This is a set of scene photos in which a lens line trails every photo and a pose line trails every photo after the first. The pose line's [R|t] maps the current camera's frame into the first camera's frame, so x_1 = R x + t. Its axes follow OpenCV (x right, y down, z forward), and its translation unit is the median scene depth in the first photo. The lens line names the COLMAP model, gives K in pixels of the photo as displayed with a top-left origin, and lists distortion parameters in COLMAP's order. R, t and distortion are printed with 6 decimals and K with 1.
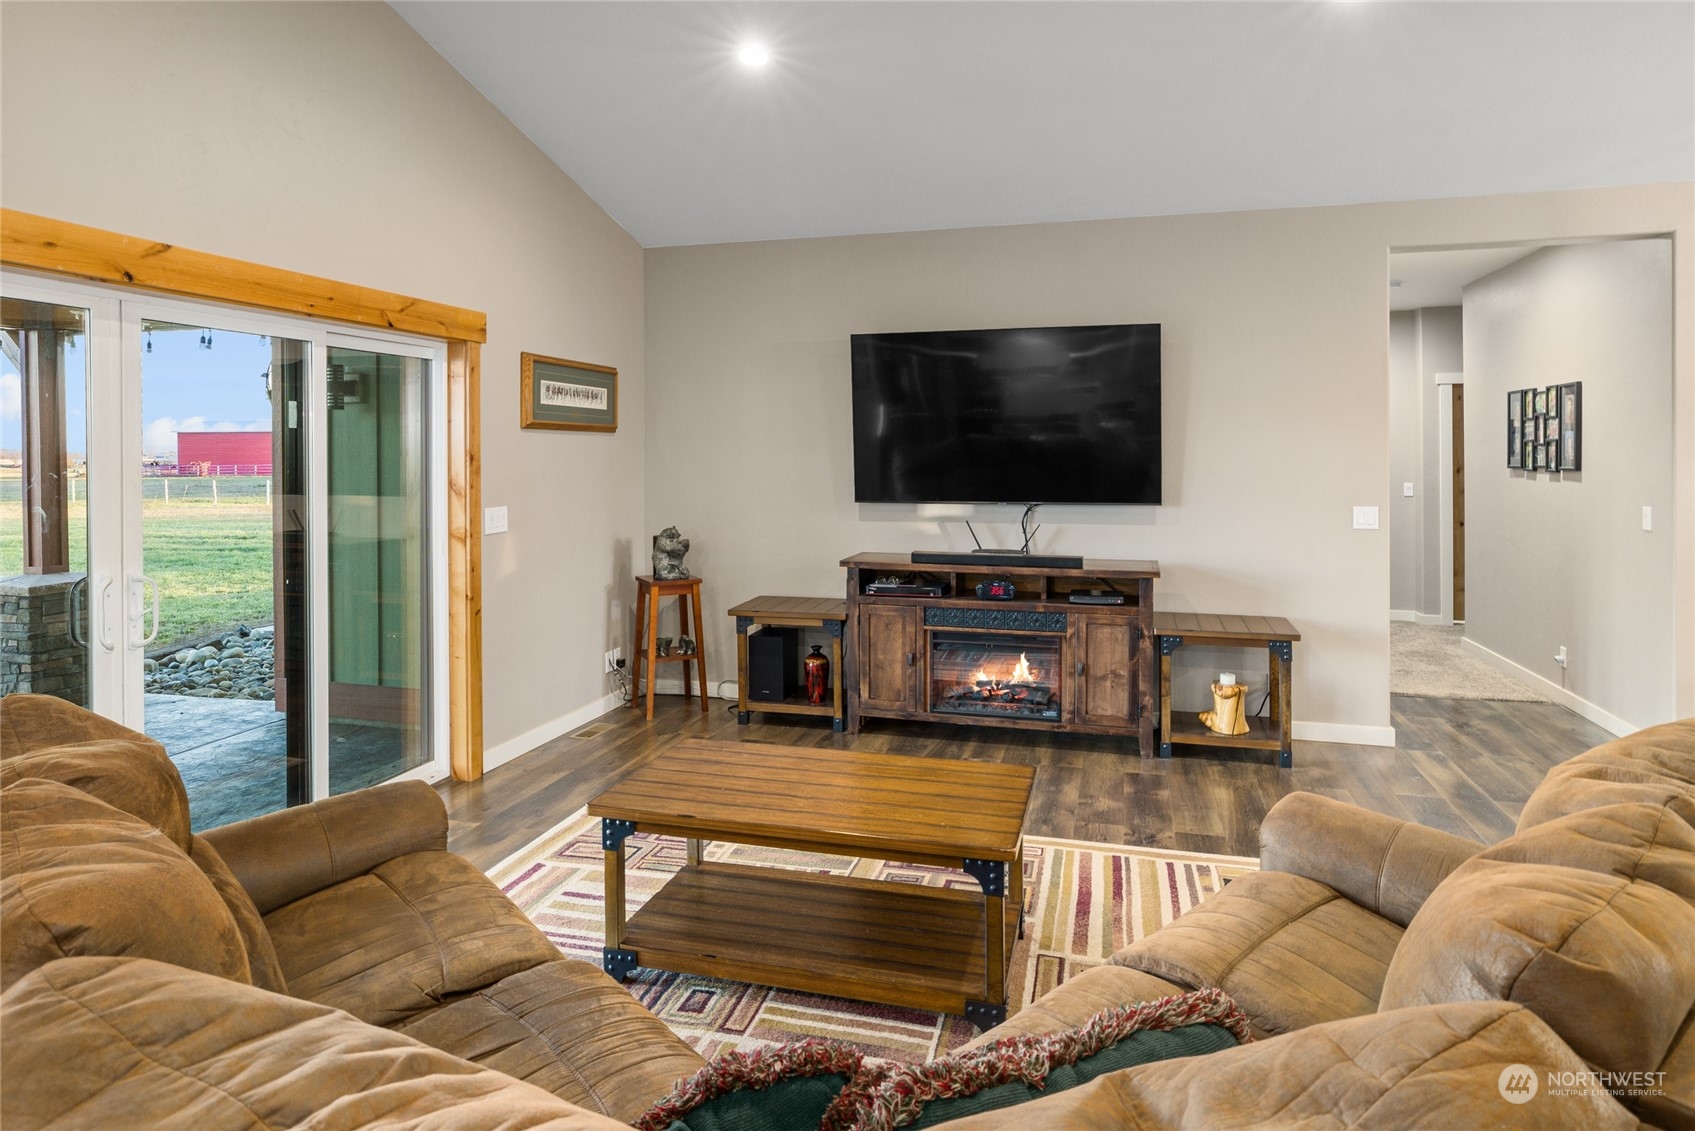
lens RADIAL K [[964.8, 0, 847.5], [0, 964.8, 565.5], [0, 0, 1]] dist [-0.003296, -0.000404]
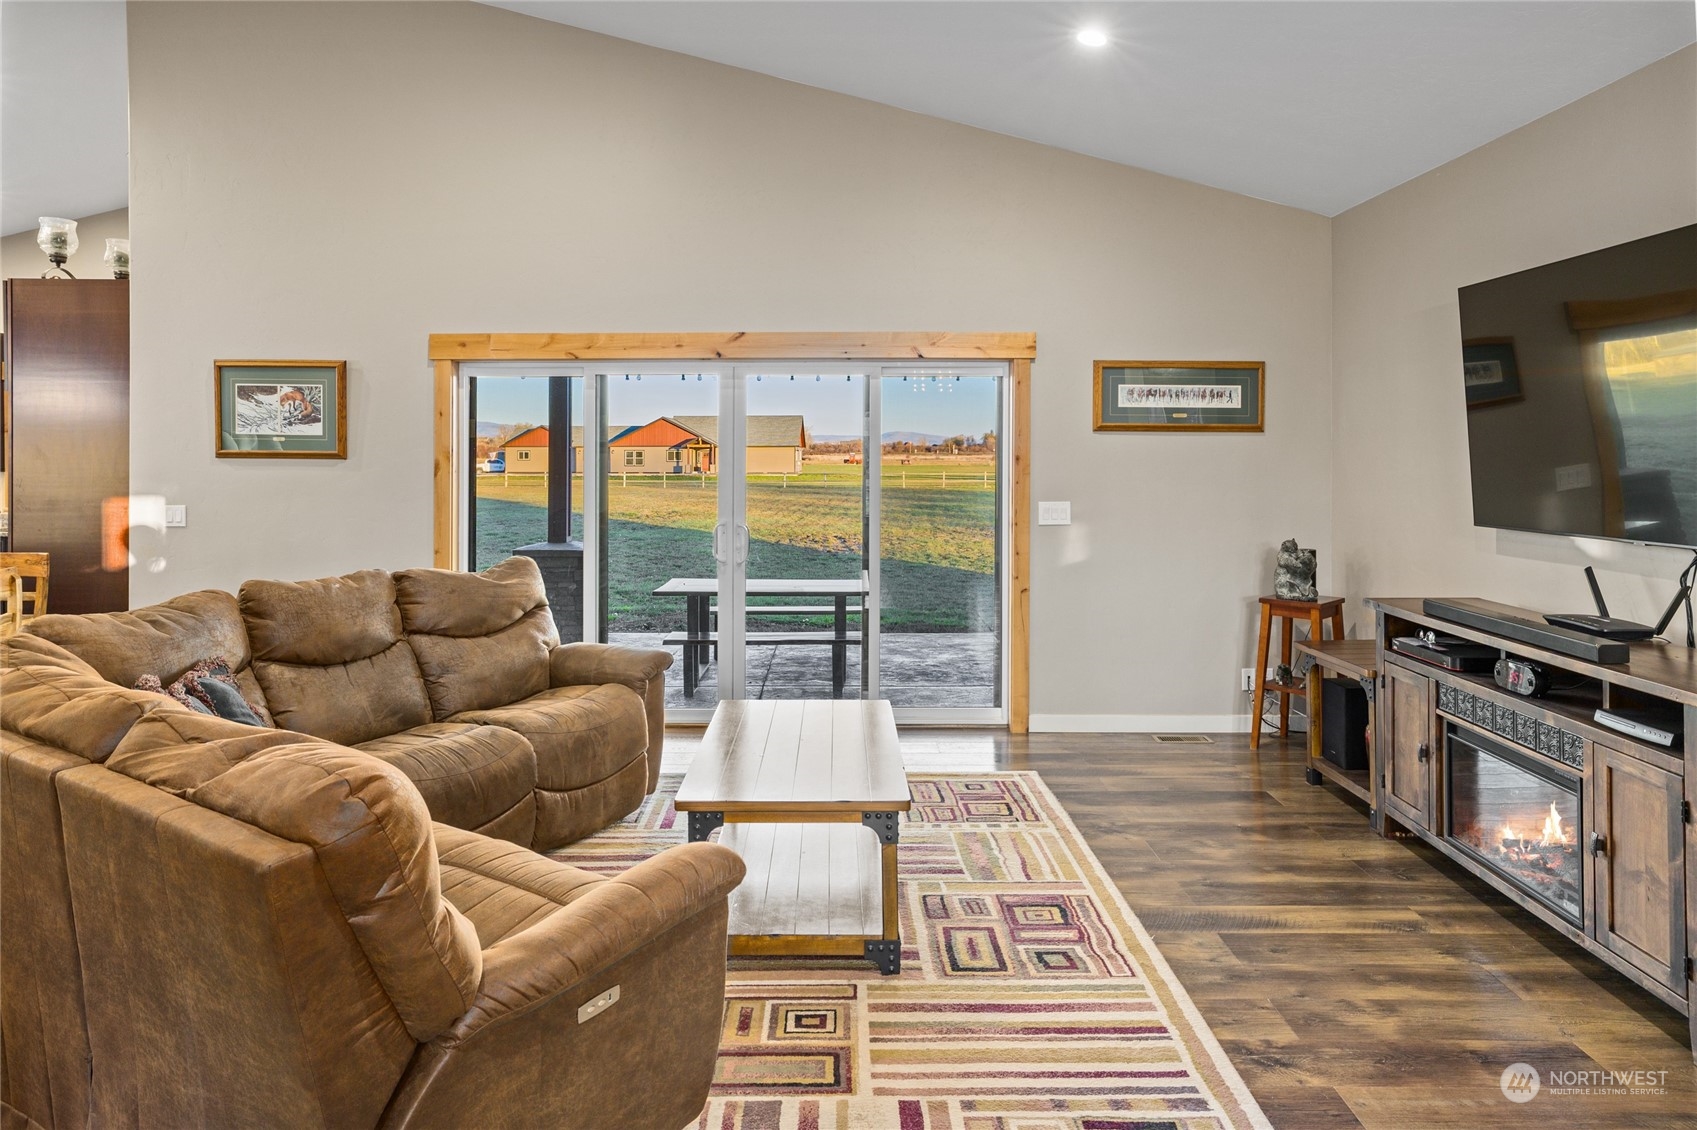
lens RADIAL K [[1019.1, 0, 848.5], [0, 1019.1, 565.0], [0, 0, 1]] dist [0.001694, 0.001161]
pose [[0.276843, 0.106846, -0.954956, 0.675735], [-0.113712, 0.990459, 0.077853, -0.049500], [0.954163, 0.087037, 0.286351, 0.410261]]
